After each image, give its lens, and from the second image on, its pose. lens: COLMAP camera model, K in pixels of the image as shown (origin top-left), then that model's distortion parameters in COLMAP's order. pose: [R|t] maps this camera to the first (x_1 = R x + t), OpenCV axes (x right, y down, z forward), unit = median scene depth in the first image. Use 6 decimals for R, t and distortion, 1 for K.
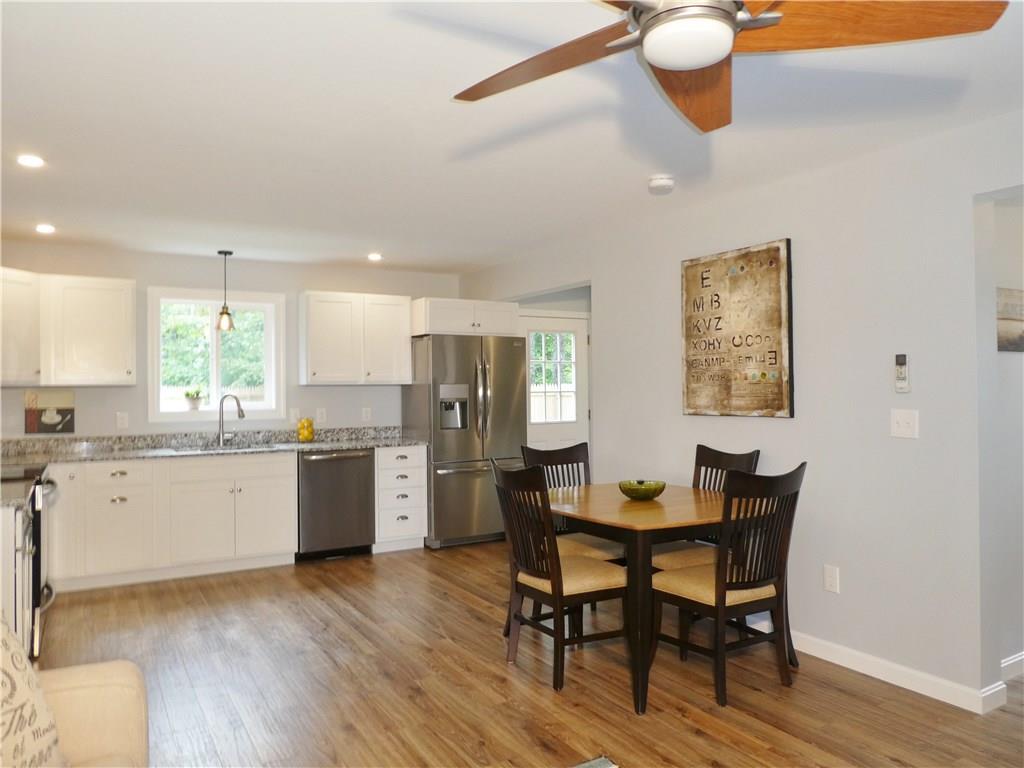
lens RADIAL K [[737.7, 0, 515.5], [0, 737.7, 380.0], [0, 0, 1]] dist [-0.027096, 0.008807]
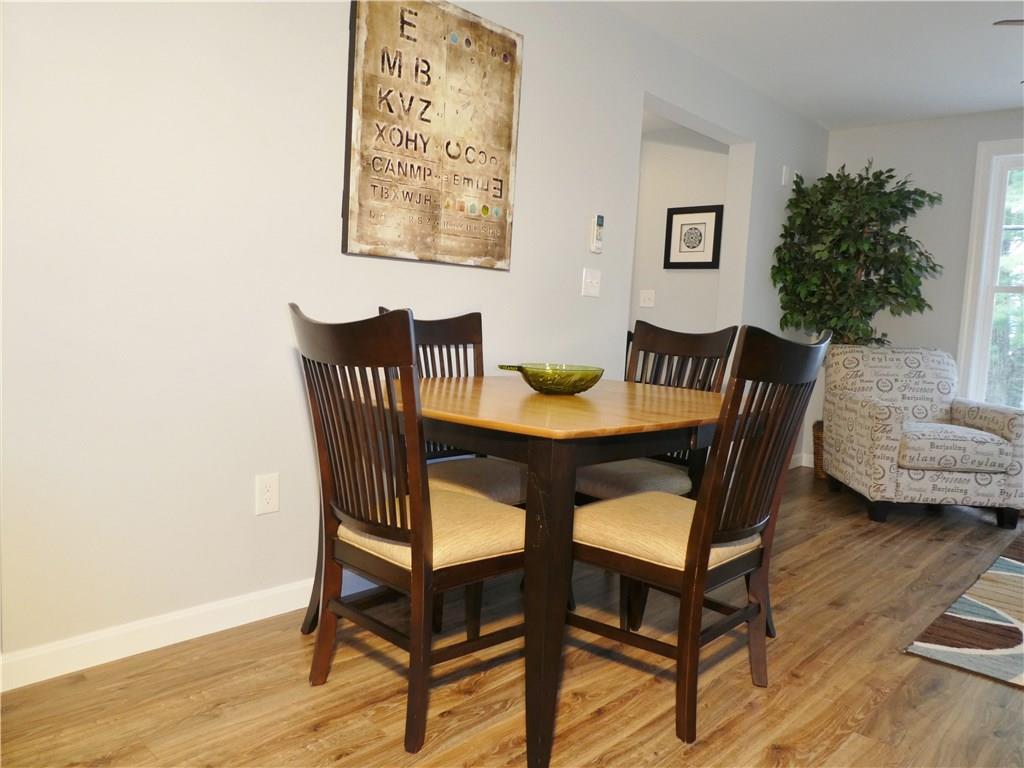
lens RADIAL K [[737.7, 0, 515.5], [0, 737.7, 380.0], [0, 0, 1]] dist [-0.027096, 0.008807]
pose [[-0.275319, -0.094685, 0.956679, -0.378045], [-0.065696, 0.994665, 0.079538, 0.099757], [-0.959105, -0.040952, -0.280071, 1.148577]]
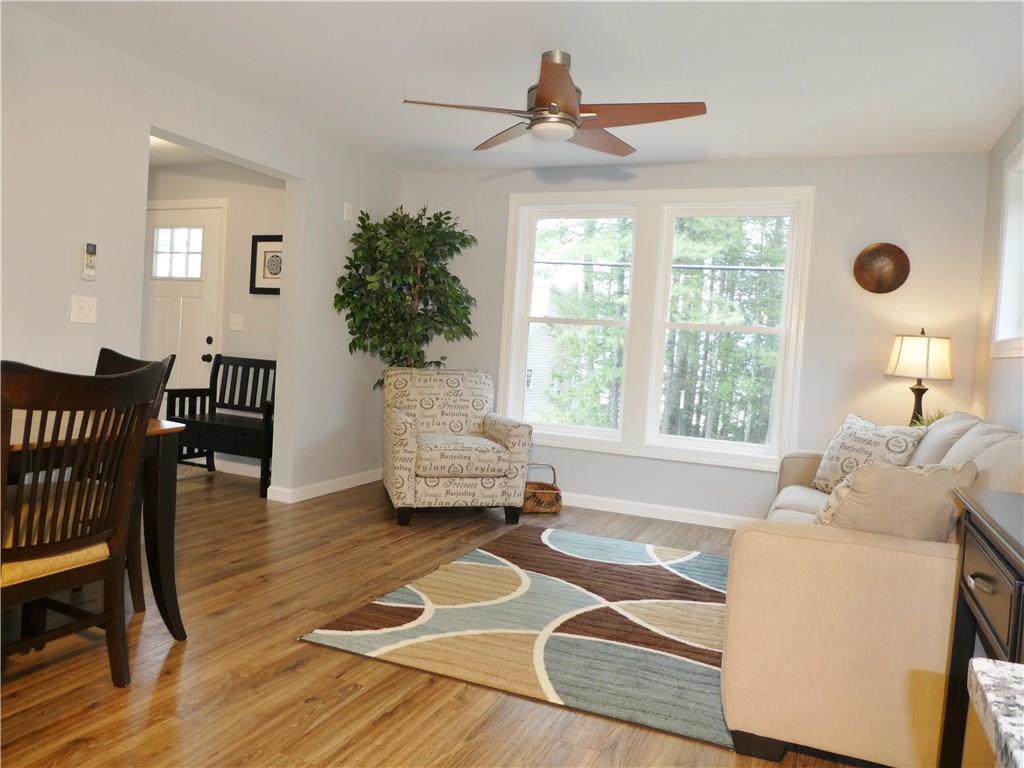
lens RADIAL K [[737.7, 0, 515.5], [0, 737.7, 380.0], [0, 0, 1]] dist [-0.027096, 0.008807]
pose [[-0.583778, -0.067388, 0.809112, -0.571882], [-0.070810, 0.996978, 0.031945, 0.068769], [-0.808820, -0.038644, -0.586785, 0.917181]]
